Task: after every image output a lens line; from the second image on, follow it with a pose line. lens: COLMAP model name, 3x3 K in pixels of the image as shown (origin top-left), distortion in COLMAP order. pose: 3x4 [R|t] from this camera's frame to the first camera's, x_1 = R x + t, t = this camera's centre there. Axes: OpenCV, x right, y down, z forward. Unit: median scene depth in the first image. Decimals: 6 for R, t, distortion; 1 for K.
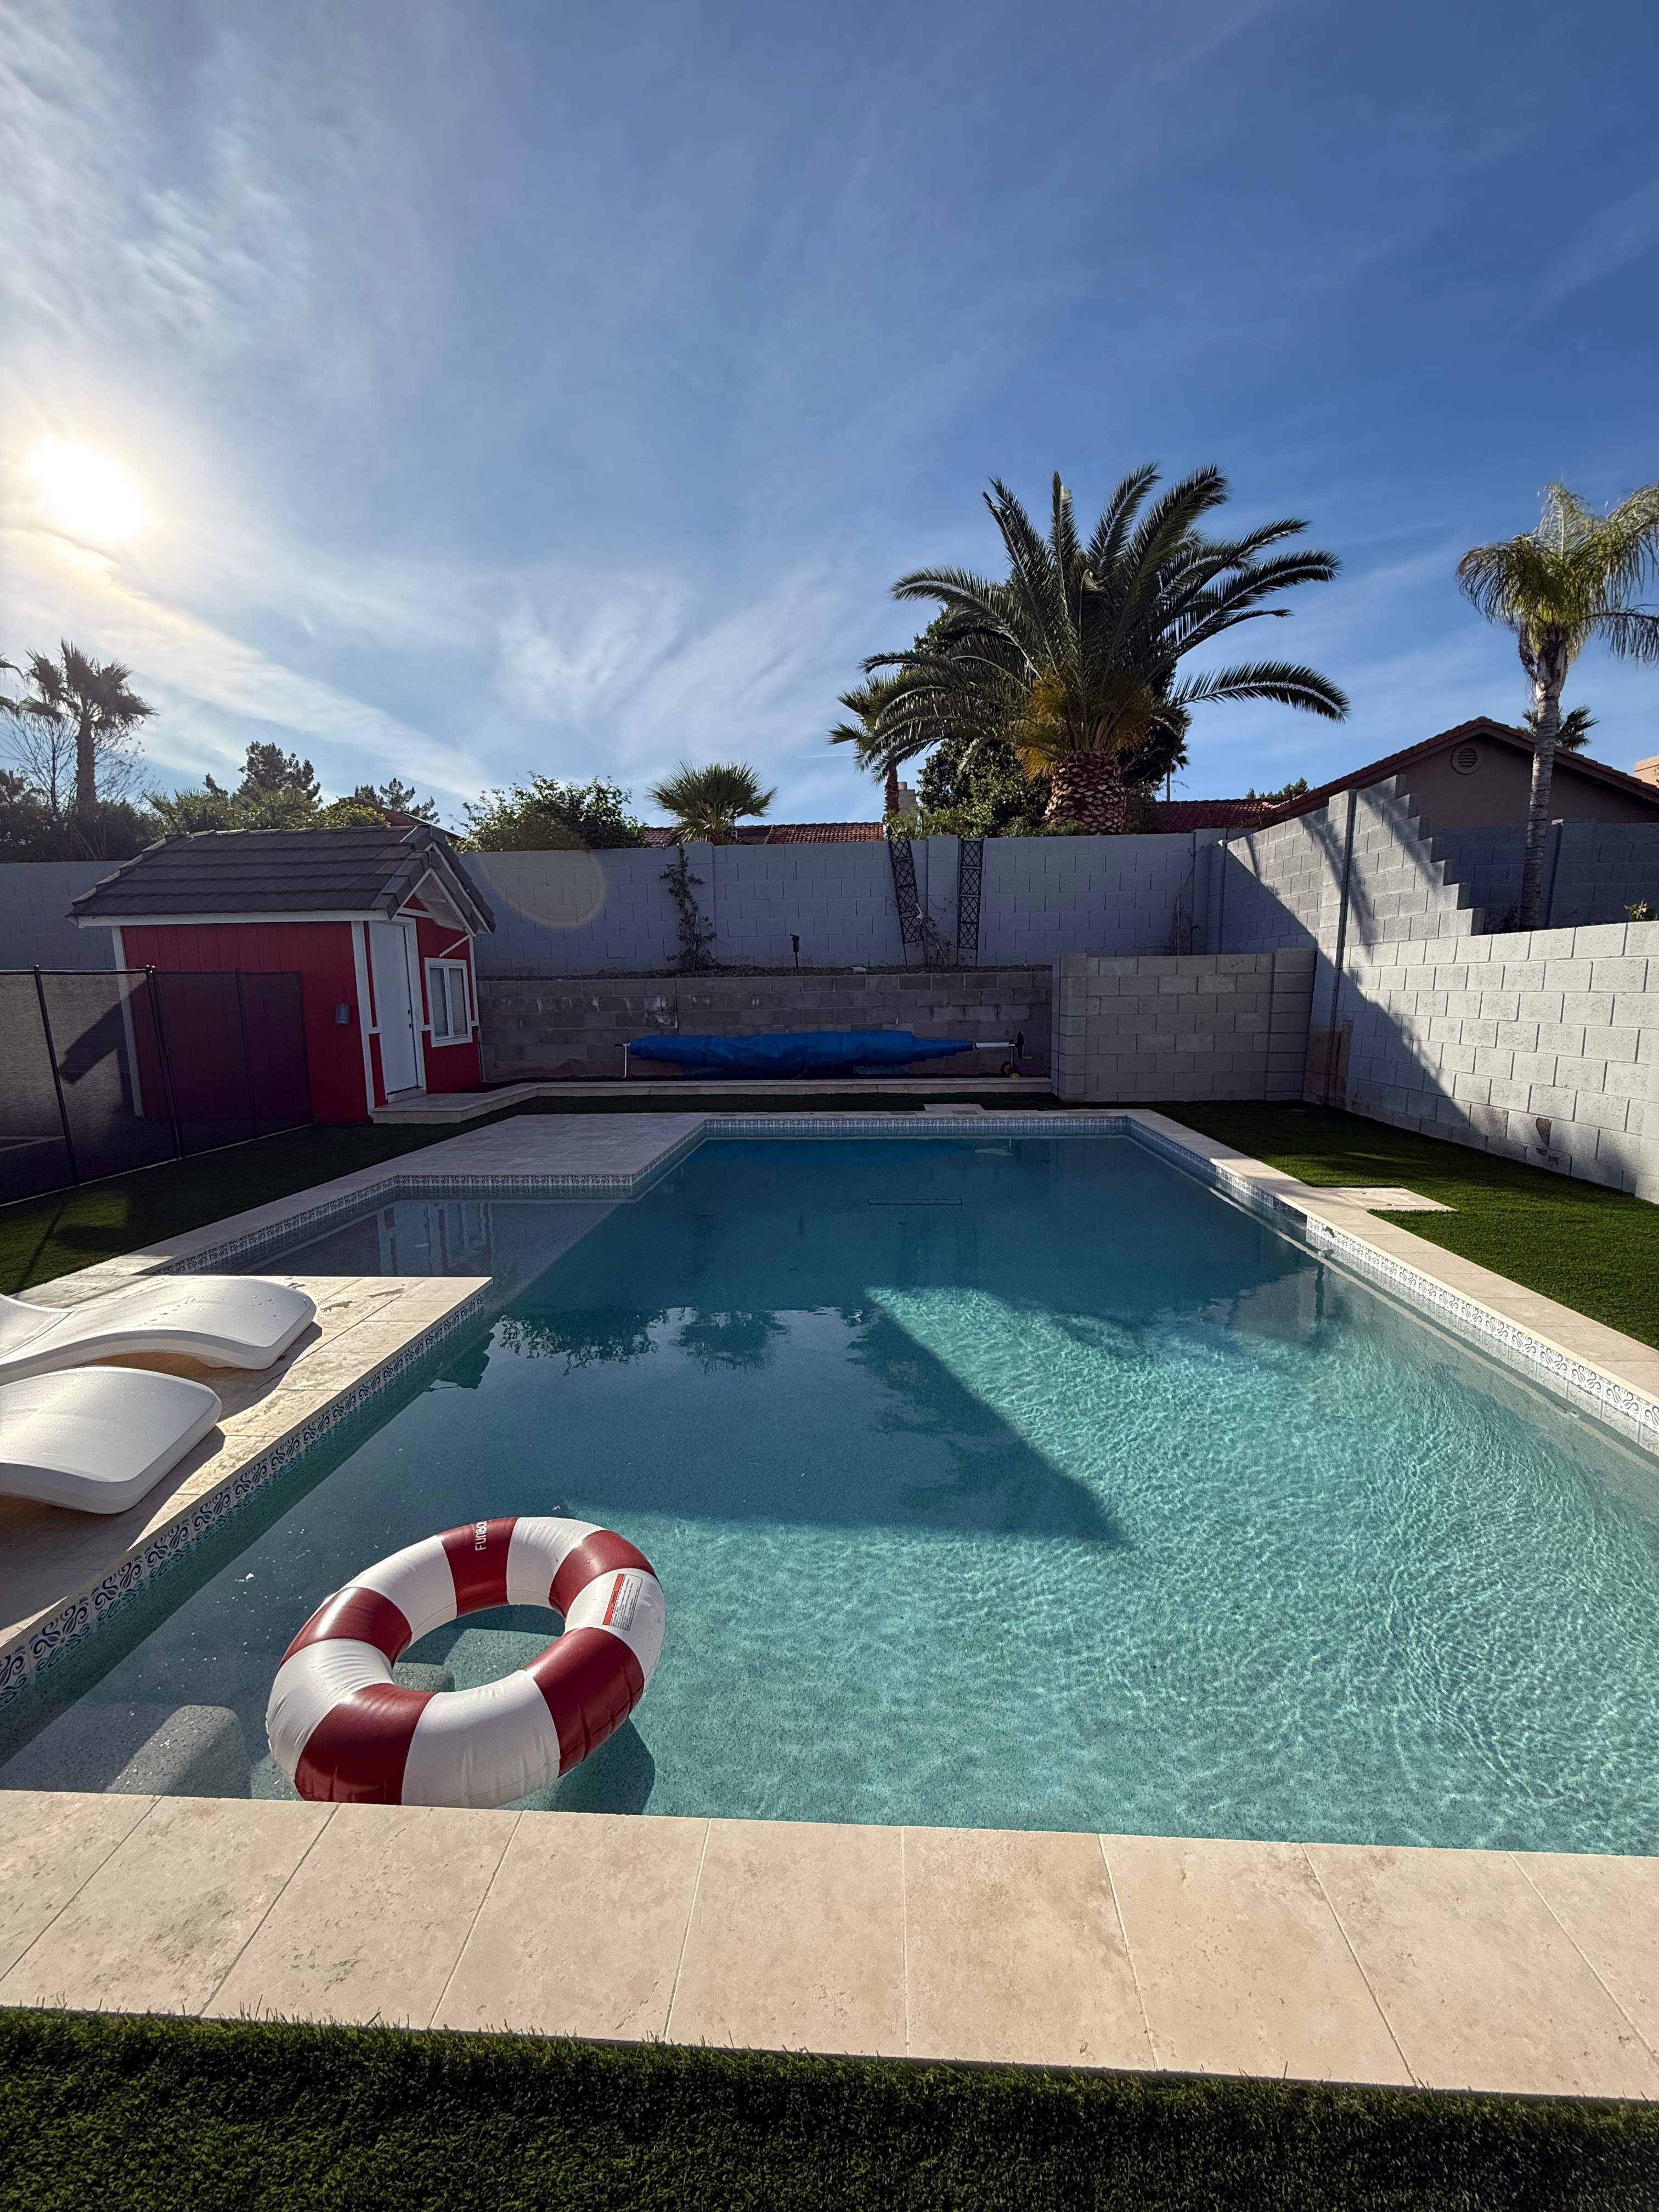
lens RADIAL K [[884.4, 0, 829.5], [0, 884.4, 1106.0], [0, 0, 1]] dist [-0.001225, 0.000567]
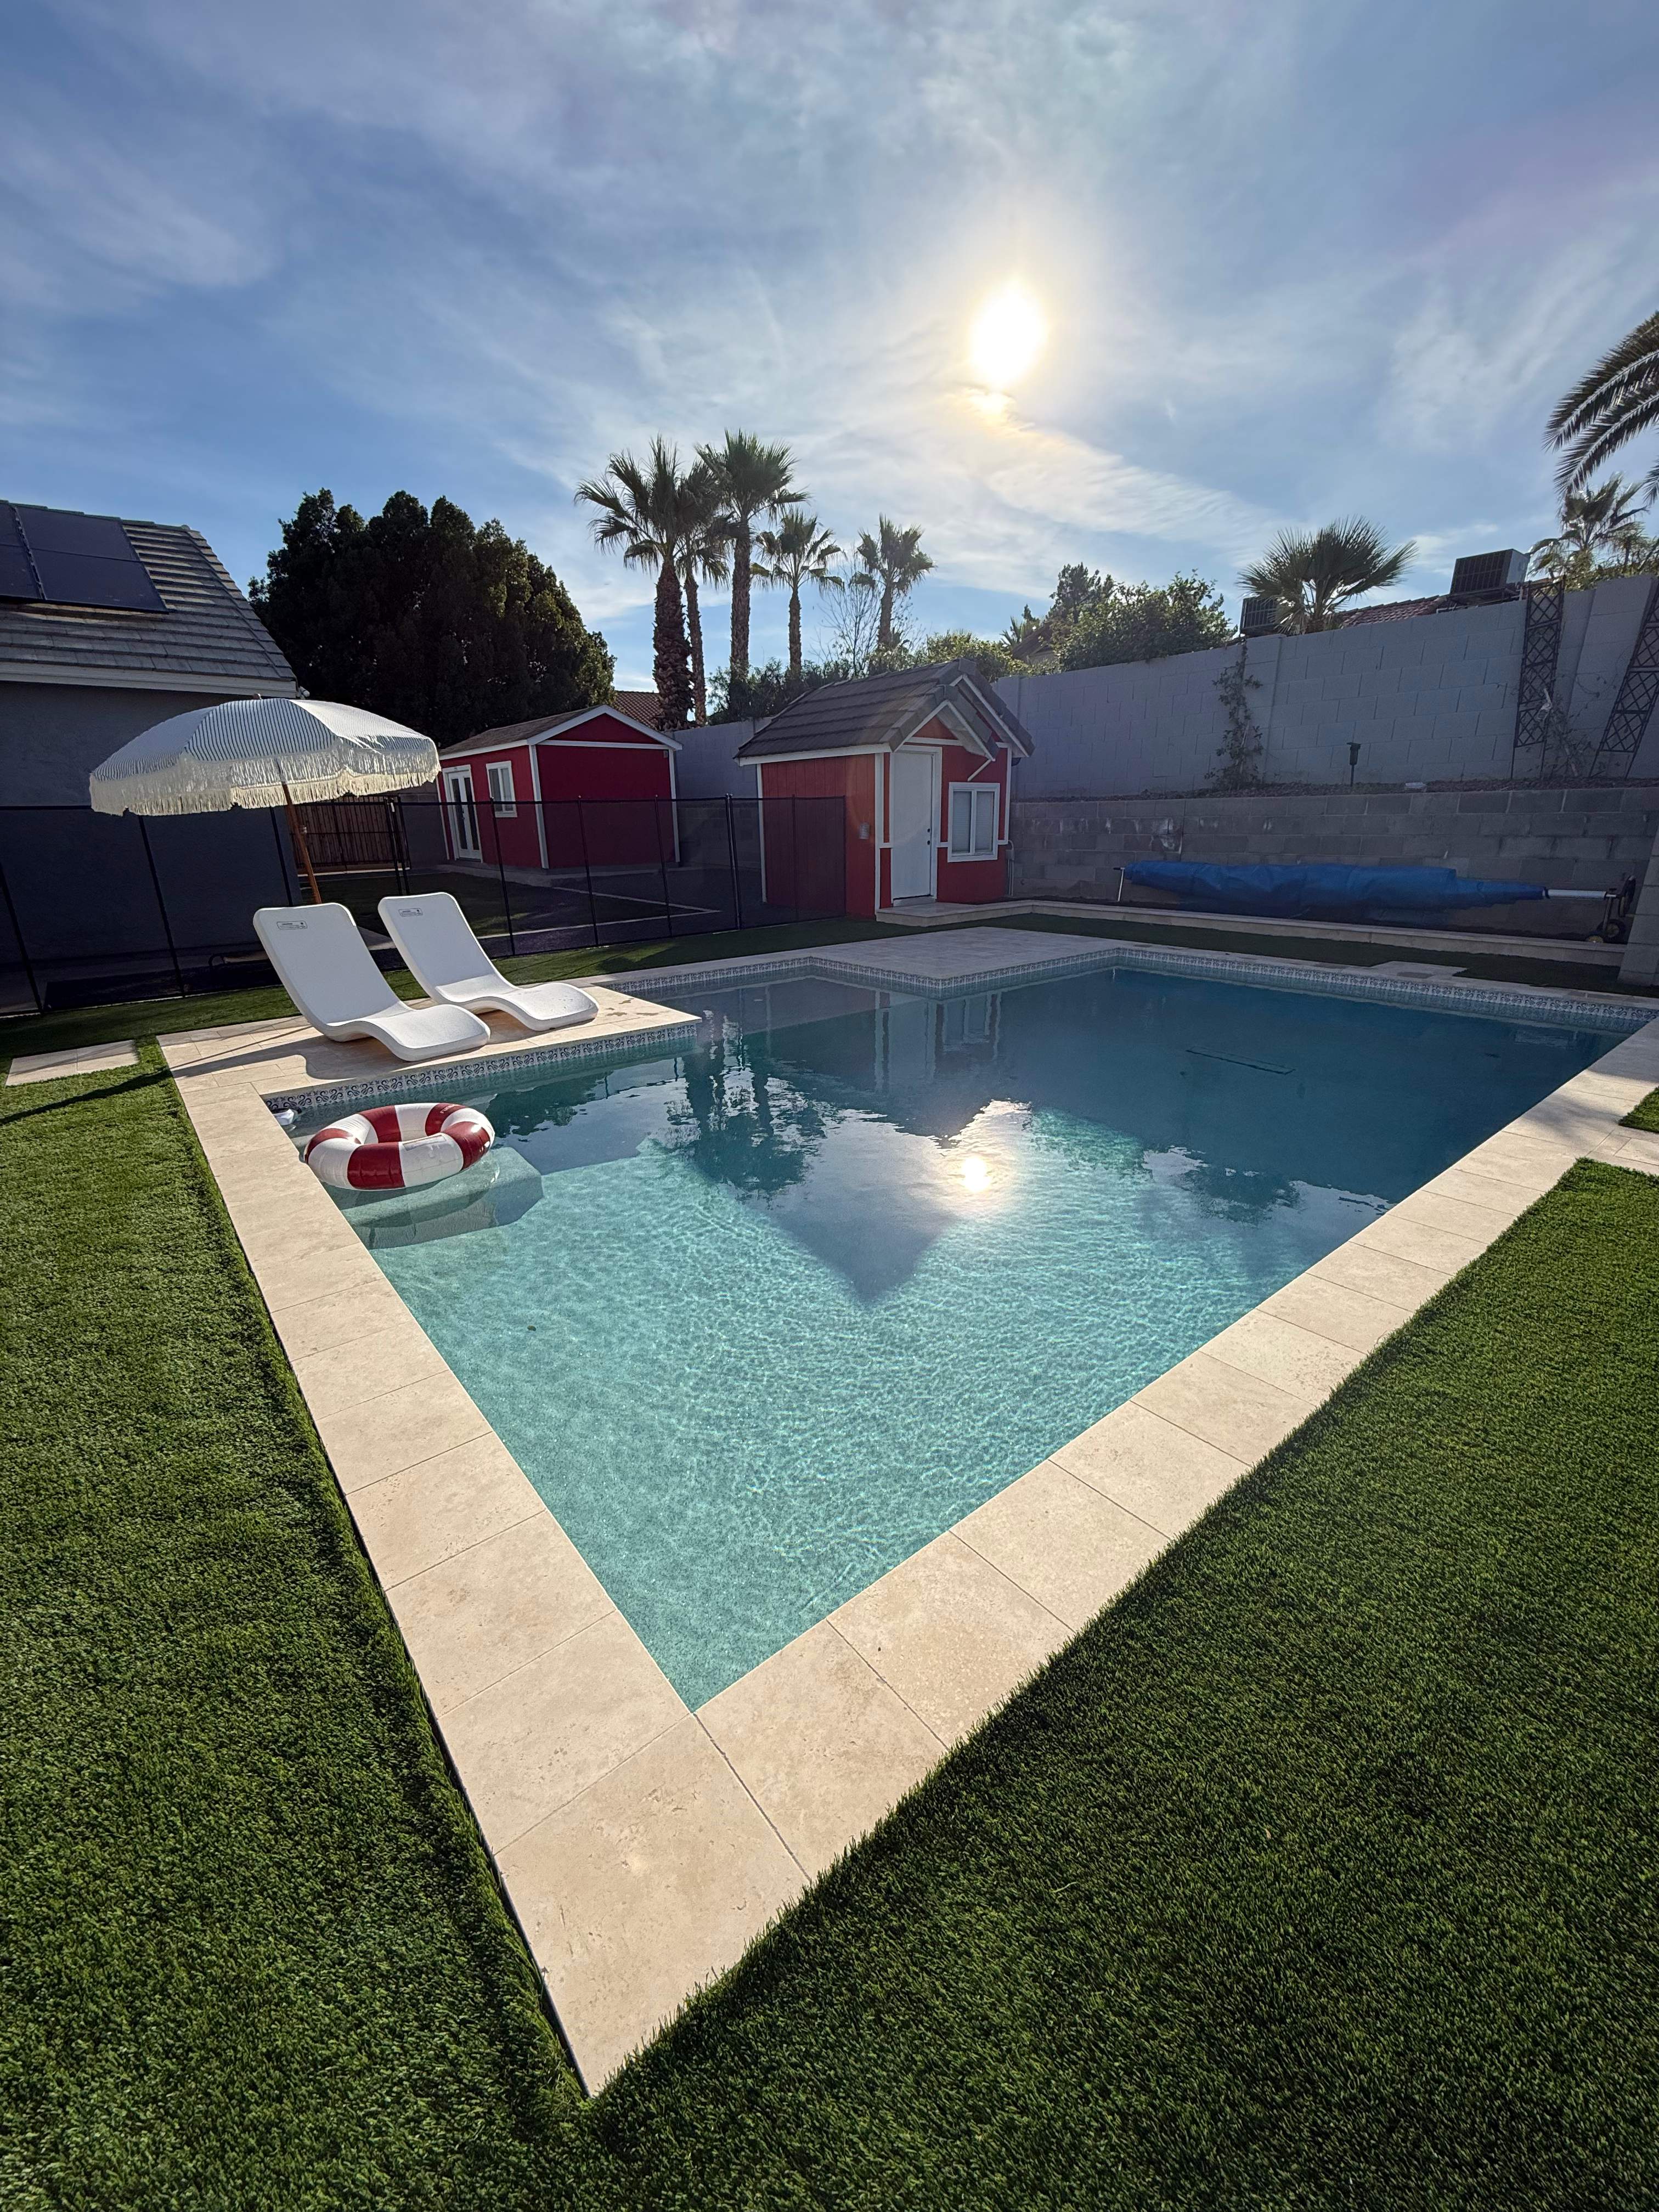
lens RADIAL K [[884.4, 0, 829.5], [0, 884.4, 1106.0], [0, 0, 1]] dist [-0.001225, 0.000567]
pose [[0.676970, 0.236096, -0.697116, 0.305440], [-0.096843, 0.967493, 0.233623, -0.010906], [0.729612, -0.090645, 0.677827, 0.052037]]
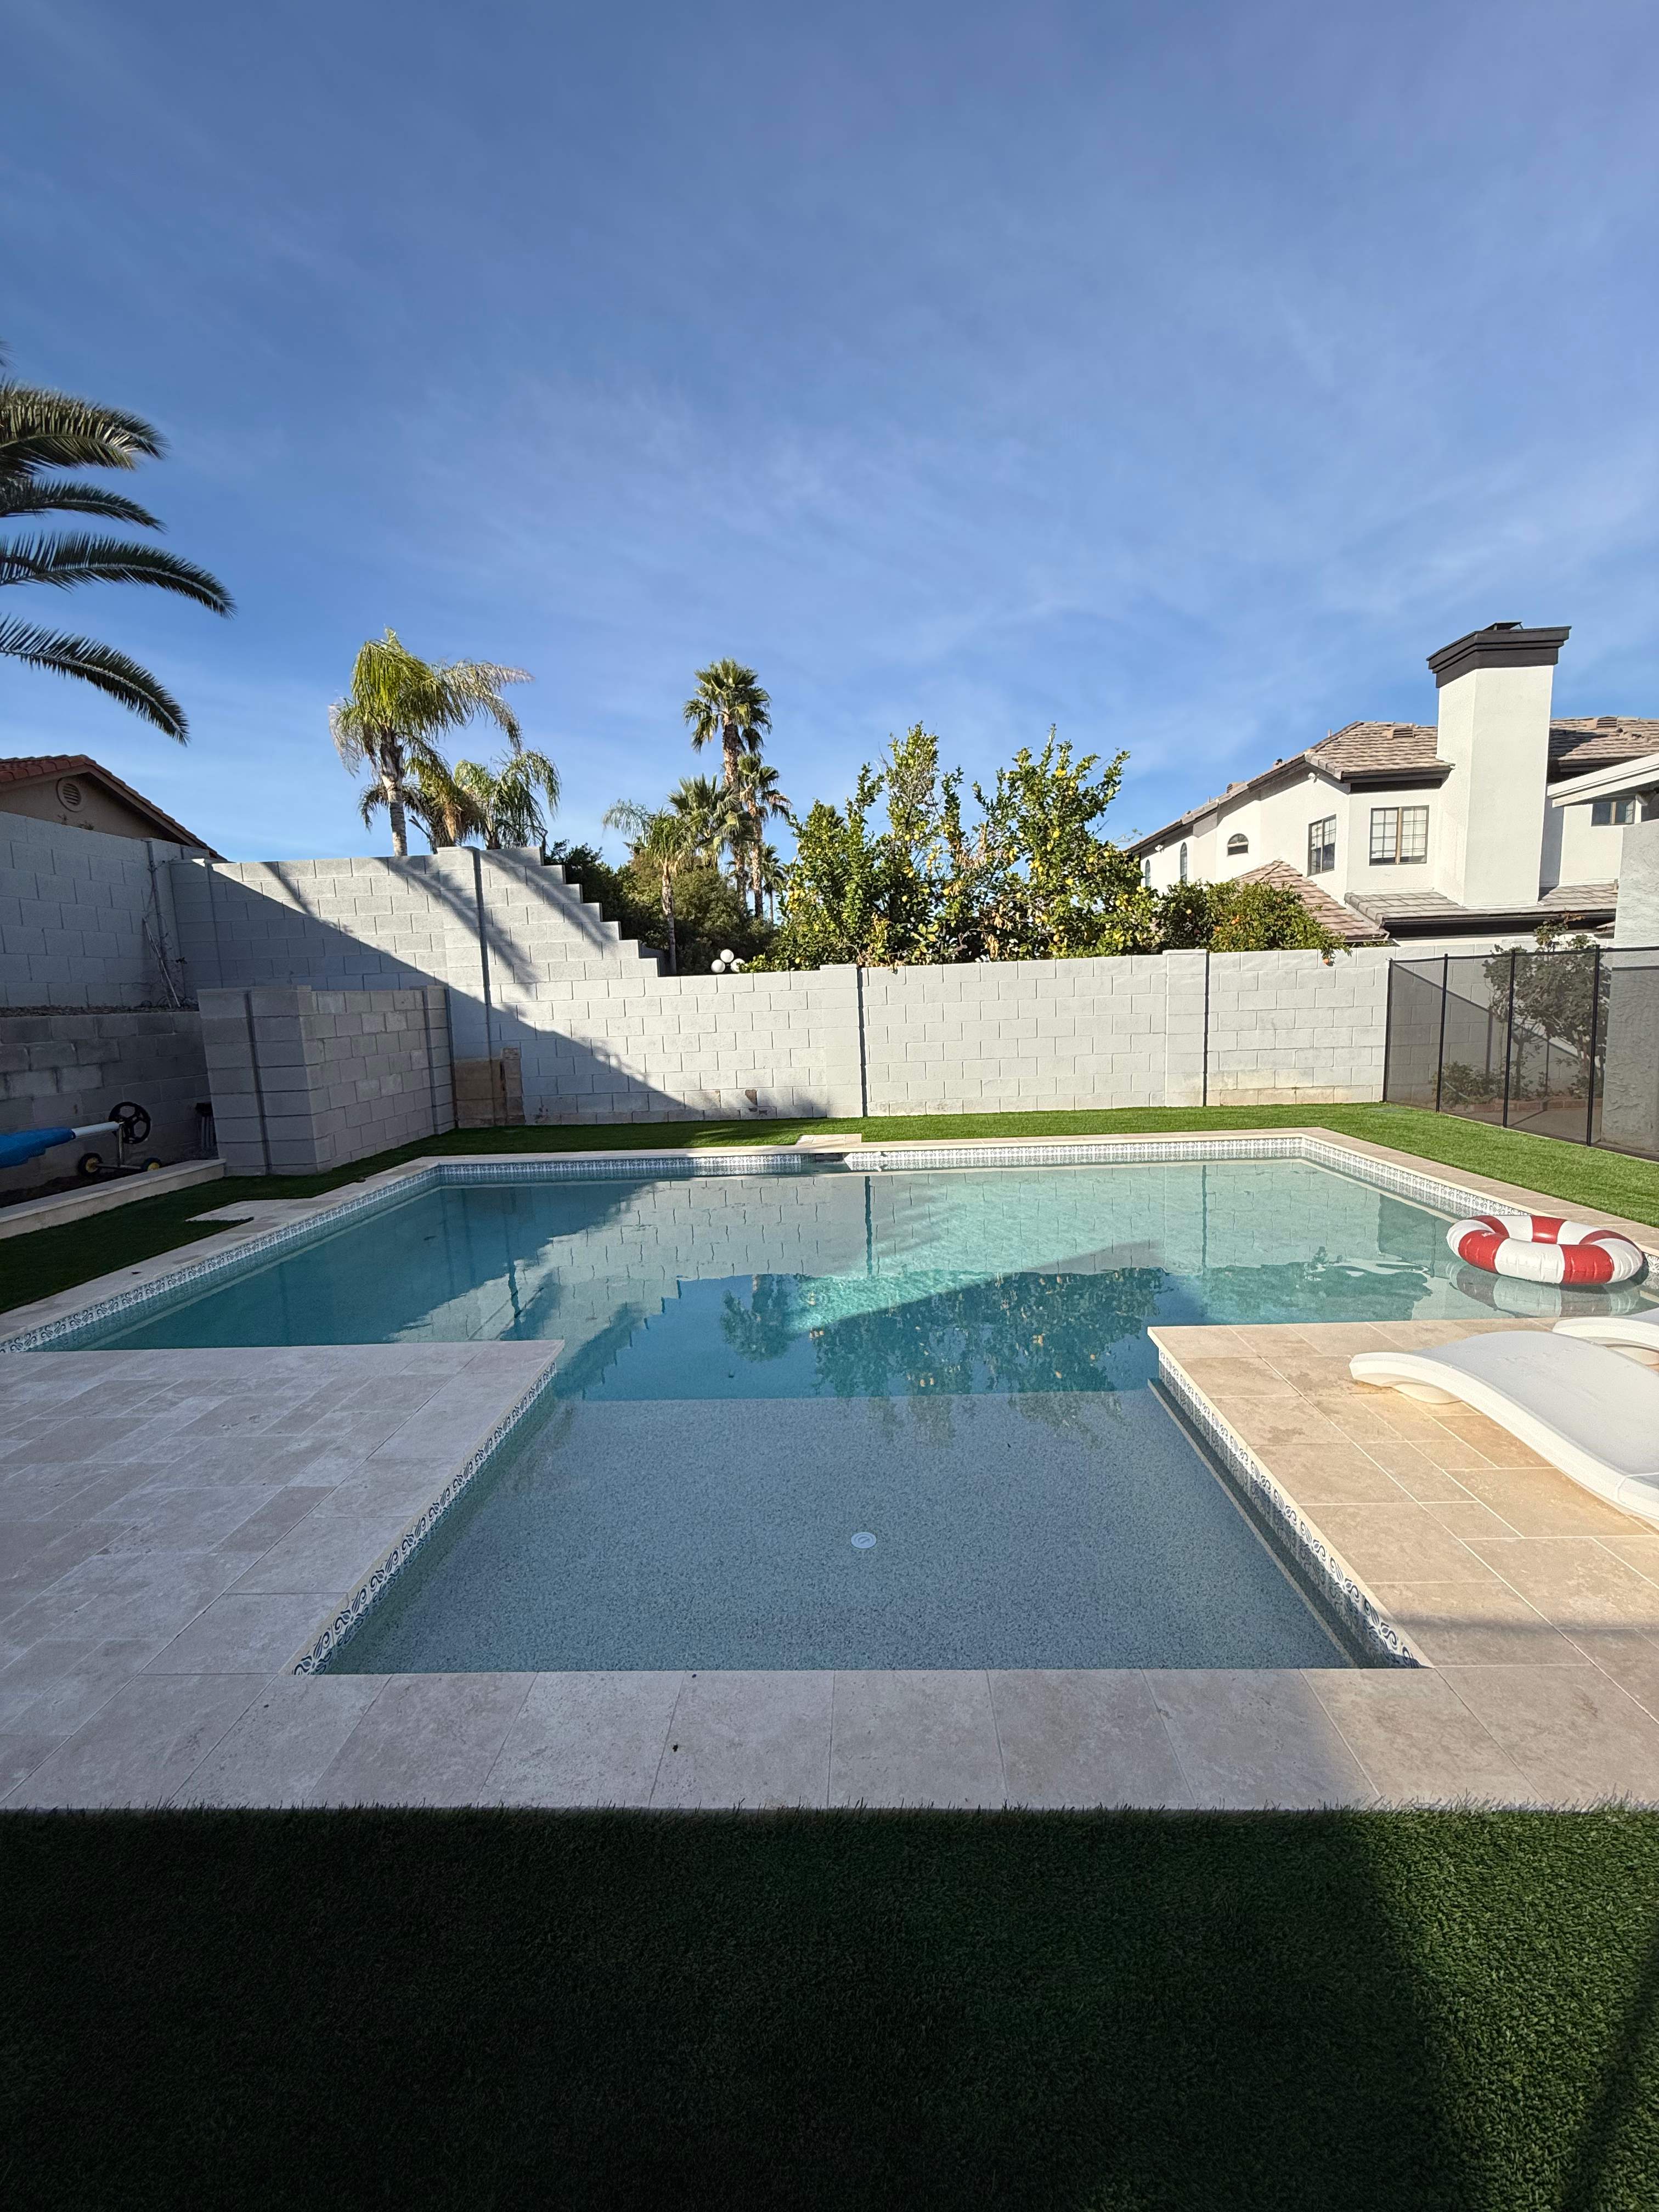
lens RADIAL K [[884.4, 0, 829.5], [0, 884.4, 1106.0], [0, 0, 1]] dist [-0.001225, 0.000567]
pose [[-0.016388, -0.108605, 0.993950, -0.438003], [0.177569, 0.977965, 0.109786, -0.059250], [-0.983972, 0.178294, 0.003258, 0.463079]]
